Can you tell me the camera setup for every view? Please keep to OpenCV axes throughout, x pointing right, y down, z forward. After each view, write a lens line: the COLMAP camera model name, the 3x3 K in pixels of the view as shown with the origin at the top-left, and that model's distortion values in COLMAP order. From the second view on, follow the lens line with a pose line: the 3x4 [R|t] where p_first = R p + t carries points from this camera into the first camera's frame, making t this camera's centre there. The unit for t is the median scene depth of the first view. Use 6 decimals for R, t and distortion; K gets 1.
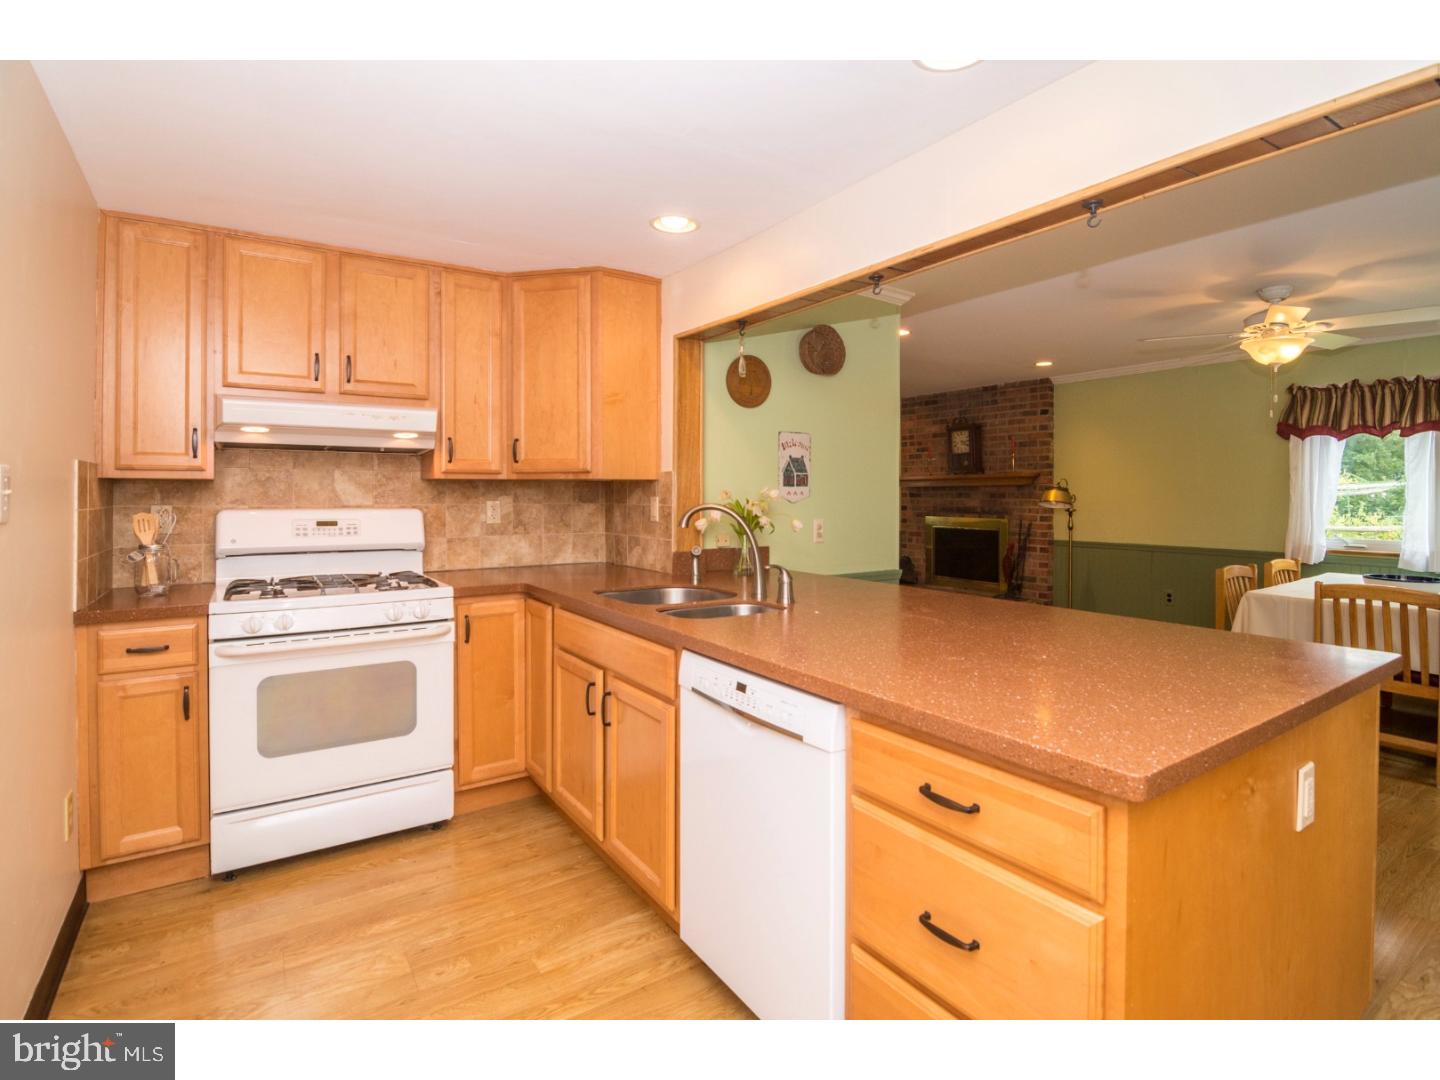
lens RADIAL K [[700.6, 0, 705.2], [0, 700.6, 496.8], [0, 0, 1]] dist [-0.013950, -0.005786]
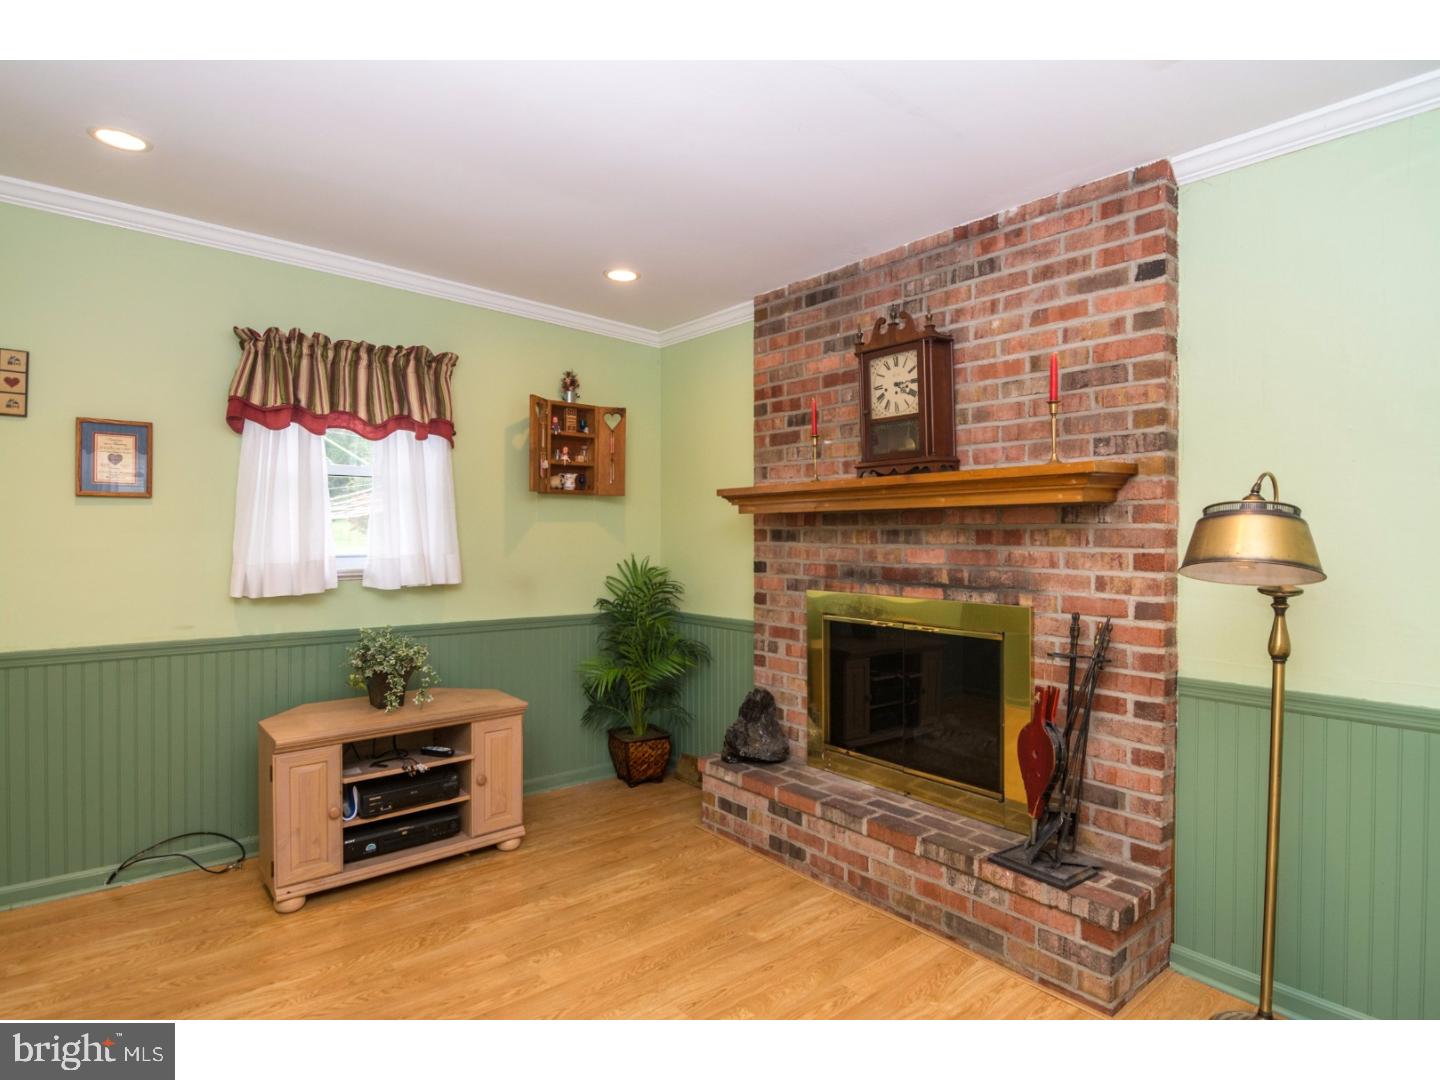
lens RADIAL K [[775.0, 0, 716.6], [0, 775.0, 537.4], [0, 0, 1]] dist [-0.006645, -0.001624]
pose [[0.992647, 0.000851, 0.121043, 0.244728], [-0.000709, 0.999999, -0.001217, -0.000979], [-0.121044, 0.001122, 0.992646, 0.665160]]
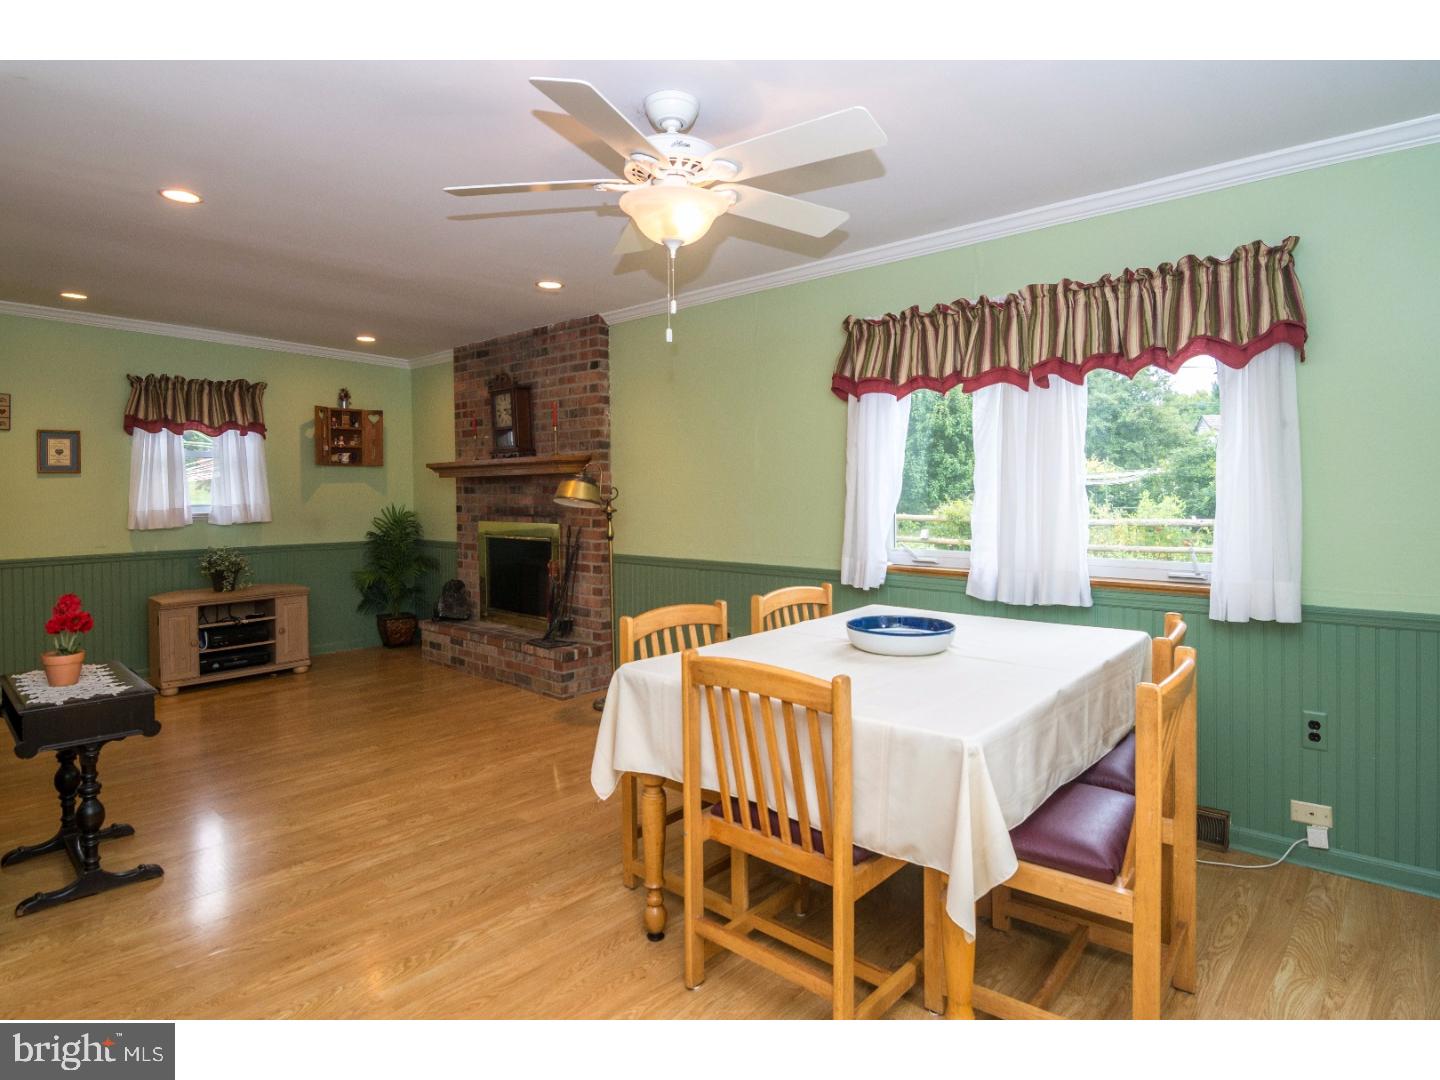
lens RADIAL K [[807.7, 0, 703.4], [0, 807.7, 501.0], [0, 0, 1]] dist [-0.006757, -0.004521]
pose [[0.970057, -0.013926, 0.242478, 0.388225], [0.011526, 0.999870, 0.011314, 0.002281], [-0.242604, -0.008181, 0.970091, 0.211084]]
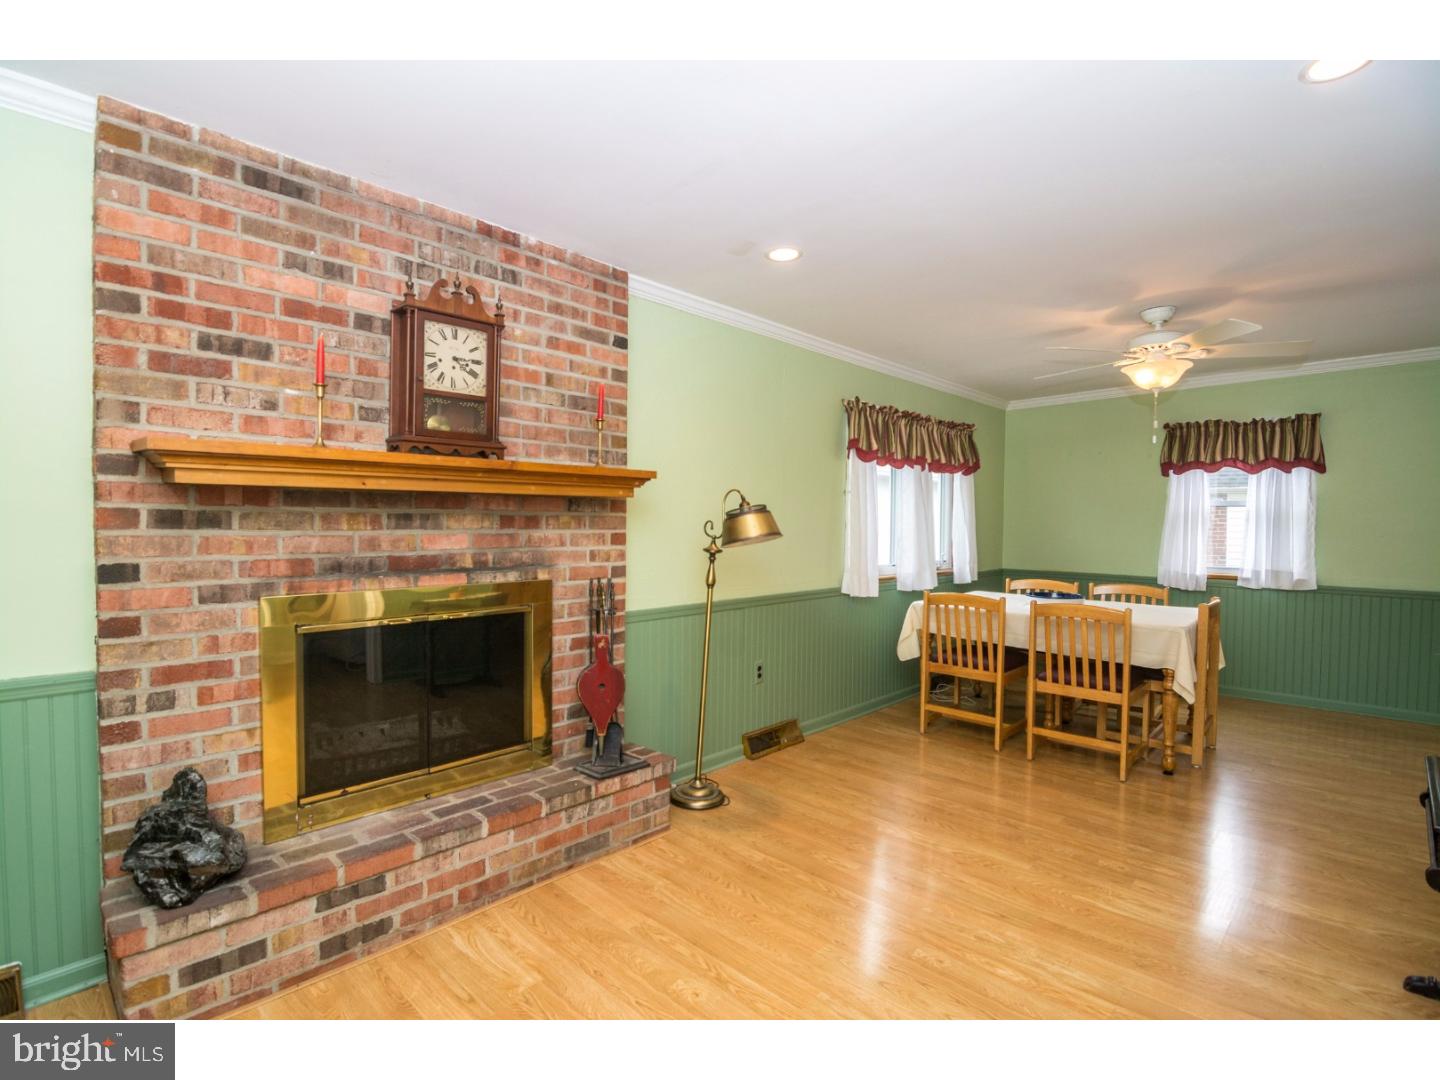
lens RADIAL K [[700.6, 0, 716.1], [0, 700.6, 543.5], [0, 0, 1]] dist [-0.013950, -0.005786]
pose [[-0.241211, -0.031426, 0.969964, 0.012758], [-0.001534, 0.999487, 0.032001, -0.002354], [-0.970471, 0.006231, -0.241136, 1.029006]]
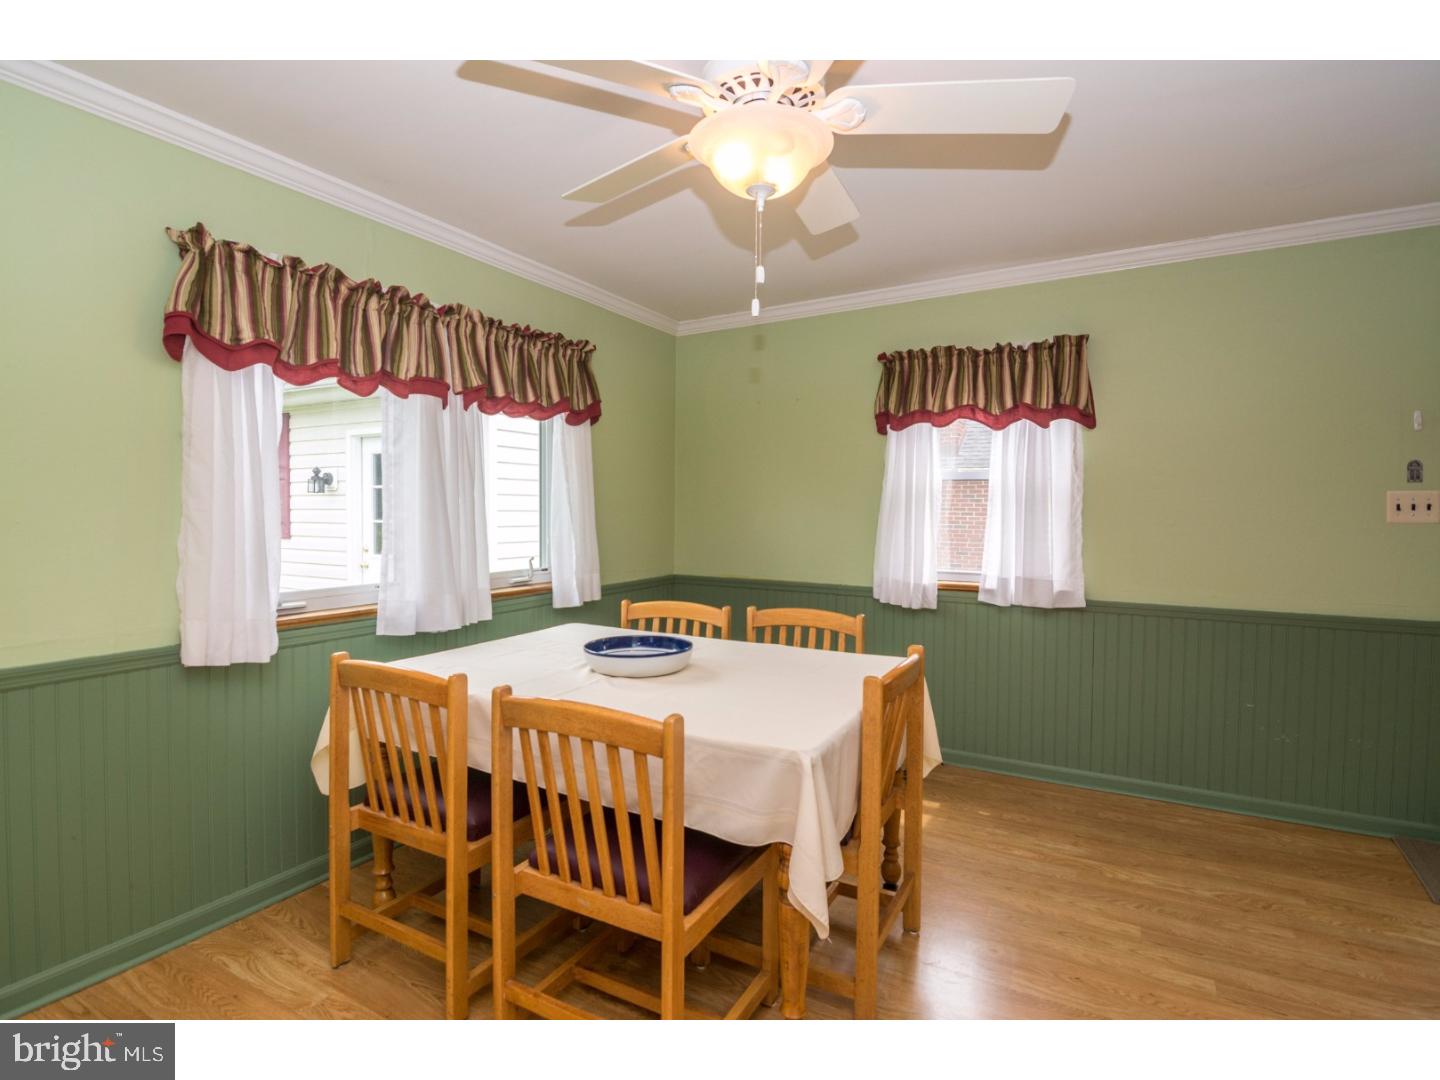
lens RADIAL K [[713.9, 0, 713.5], [0, 713.9, 526.2], [0, 0, 1]] dist [-0.002985, -0.000304]
pose [[-0.461513, -0.022956, 0.886837, 0.183769], [-0.001293, 0.999681, 0.025205, 0.000265], [-0.887133, 0.010486, -0.461395, 0.785057]]
